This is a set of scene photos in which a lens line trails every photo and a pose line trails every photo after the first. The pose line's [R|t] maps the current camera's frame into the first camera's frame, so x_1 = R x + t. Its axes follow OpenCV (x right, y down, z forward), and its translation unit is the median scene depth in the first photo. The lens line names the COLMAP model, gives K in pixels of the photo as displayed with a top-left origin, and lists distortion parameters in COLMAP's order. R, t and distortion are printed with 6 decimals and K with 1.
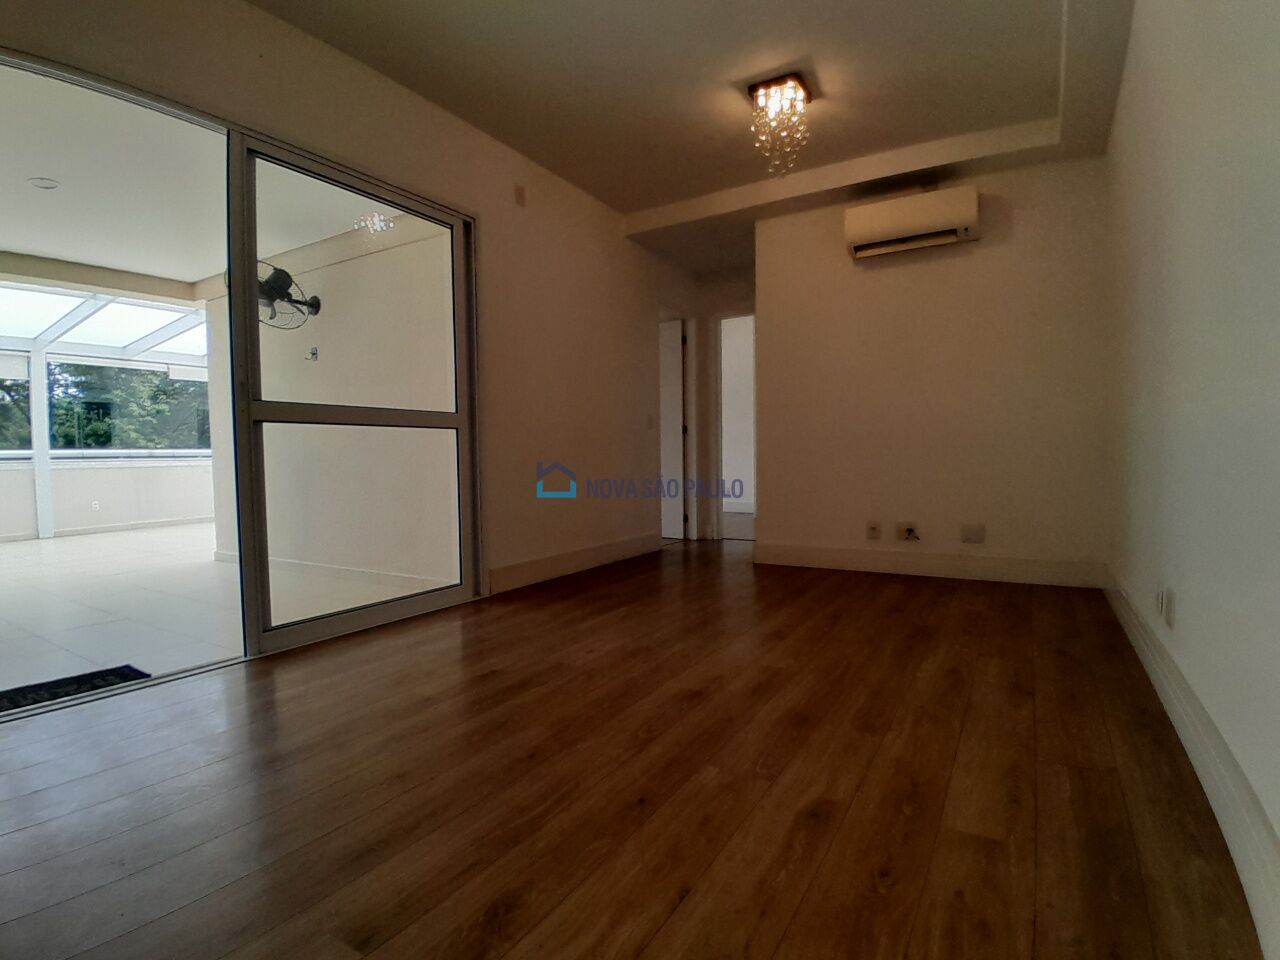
lens RADIAL K [[660.5, 0, 635.9], [0, 660.5, 478.0], [0, 0, 1]] dist [-0.002846, -0.035723]
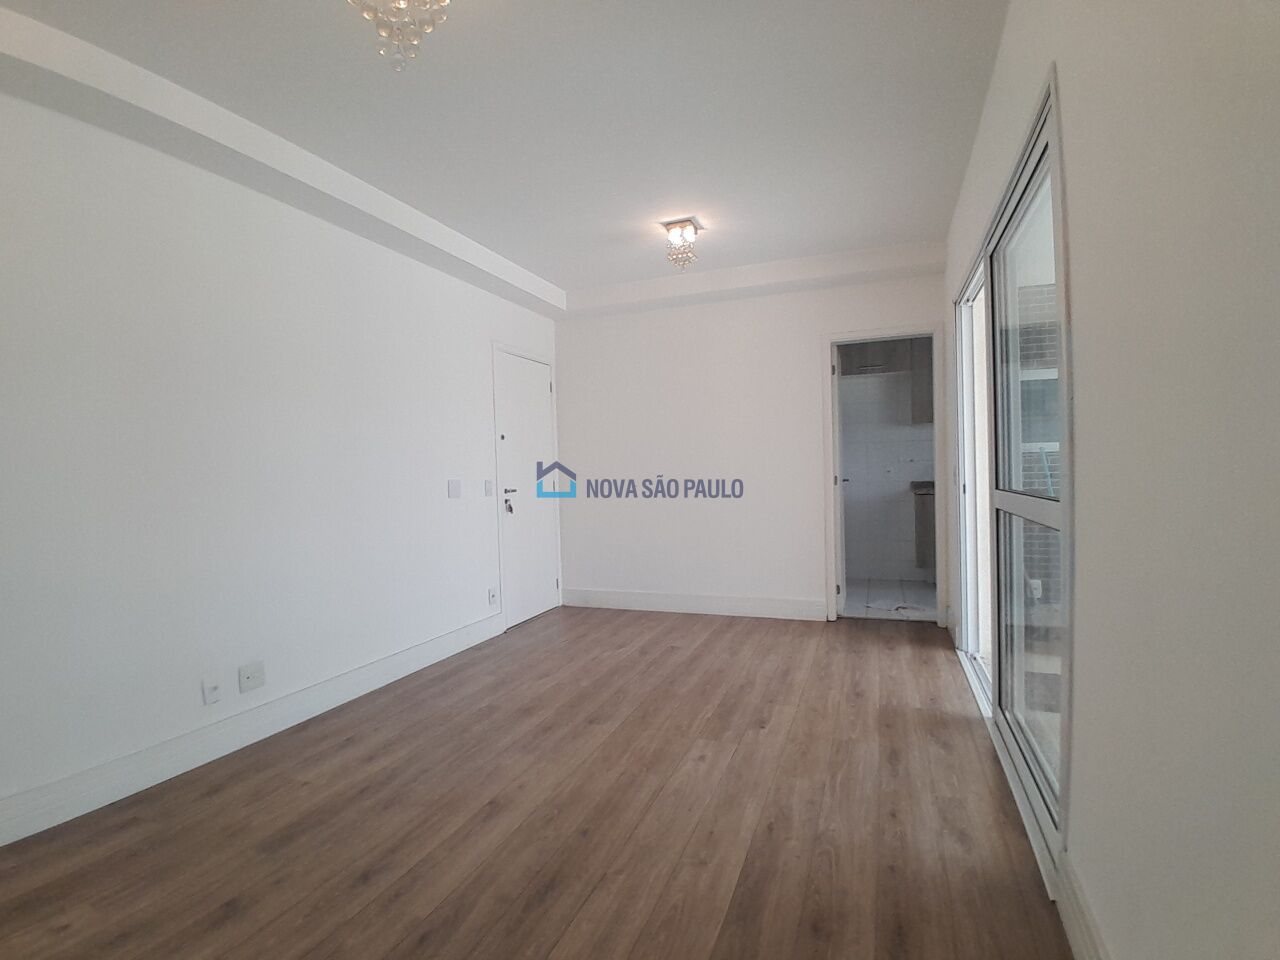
lens RADIAL K [[660.5, 0, 635.9], [0, 660.5, 478.0], [0, 0, 1]] dist [-0.002846, -0.035723]
pose [[-0.984227, 0.039864, -0.172360, 0.225105], [0.031795, 0.998276, 0.049328, -0.257713], [0.174029, 0.043070, -0.983798, 2.393670]]
